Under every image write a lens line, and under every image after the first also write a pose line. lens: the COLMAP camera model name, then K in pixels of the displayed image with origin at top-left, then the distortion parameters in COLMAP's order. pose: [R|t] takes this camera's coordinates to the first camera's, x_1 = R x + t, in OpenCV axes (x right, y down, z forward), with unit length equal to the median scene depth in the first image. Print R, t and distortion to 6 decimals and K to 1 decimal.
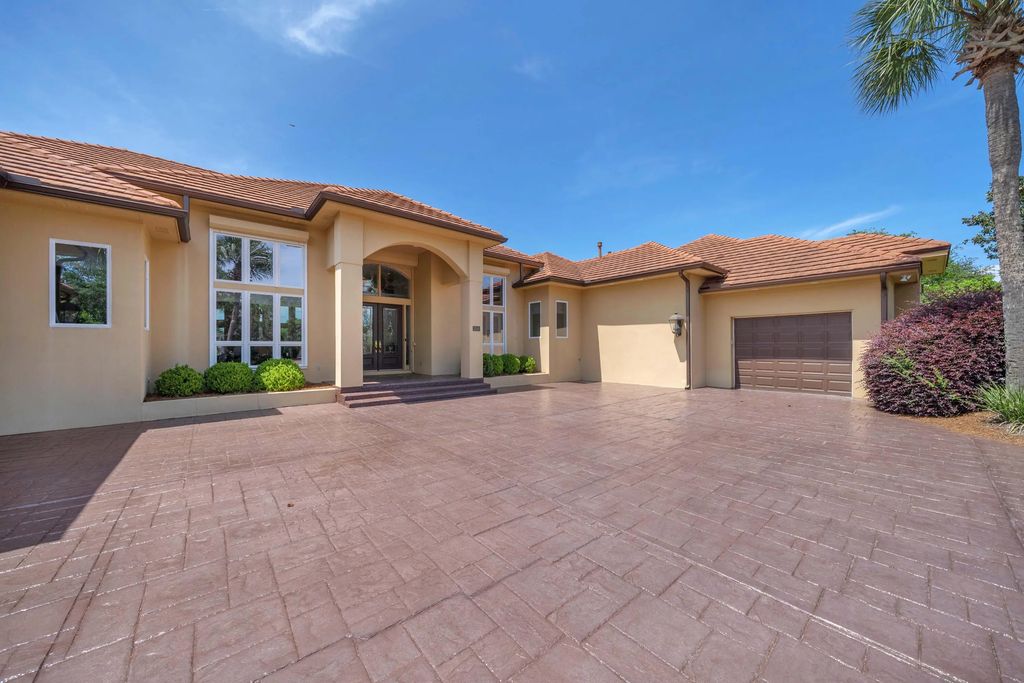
lens RADIAL K [[347.3, 0, 494.7], [0, 347.3, 348.9], [0, 0, 1]] dist [0.000026, -0.000012]
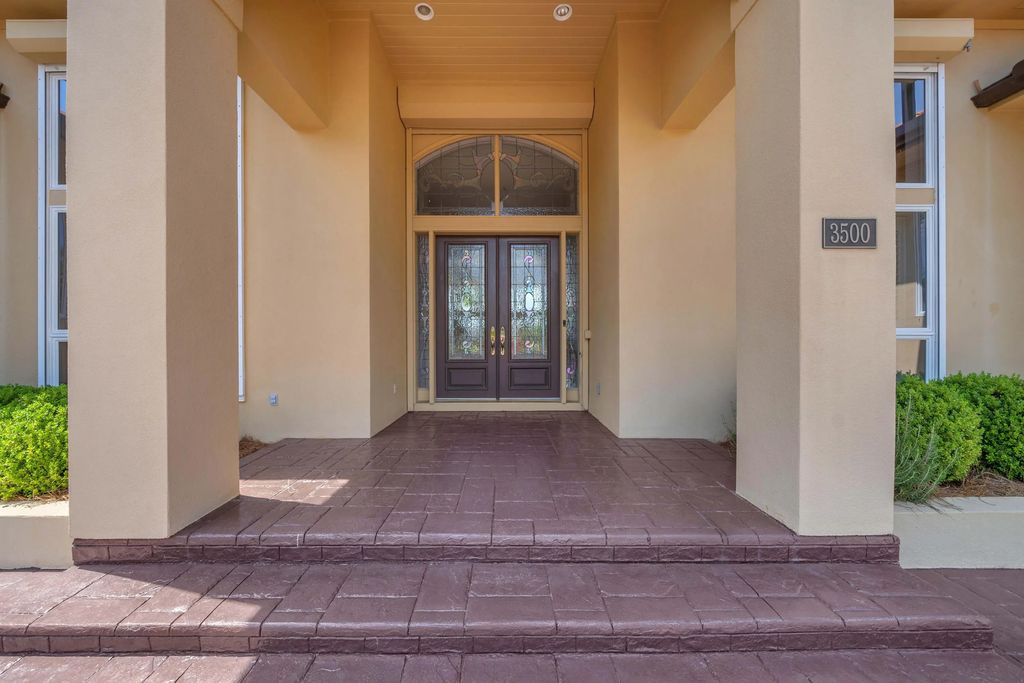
lens RADIAL K [[363.0, 0, 512.0], [0, 363.0, 341.5], [0, 0, 1]] dist [-0.001343, -0.000109]
pose [[0.797243, 0.001213, -0.603657, -0.073132], [-0.001898, 0.999998, -0.000498, -0.006545], [0.603656, 0.001543, 0.797244, 0.739496]]
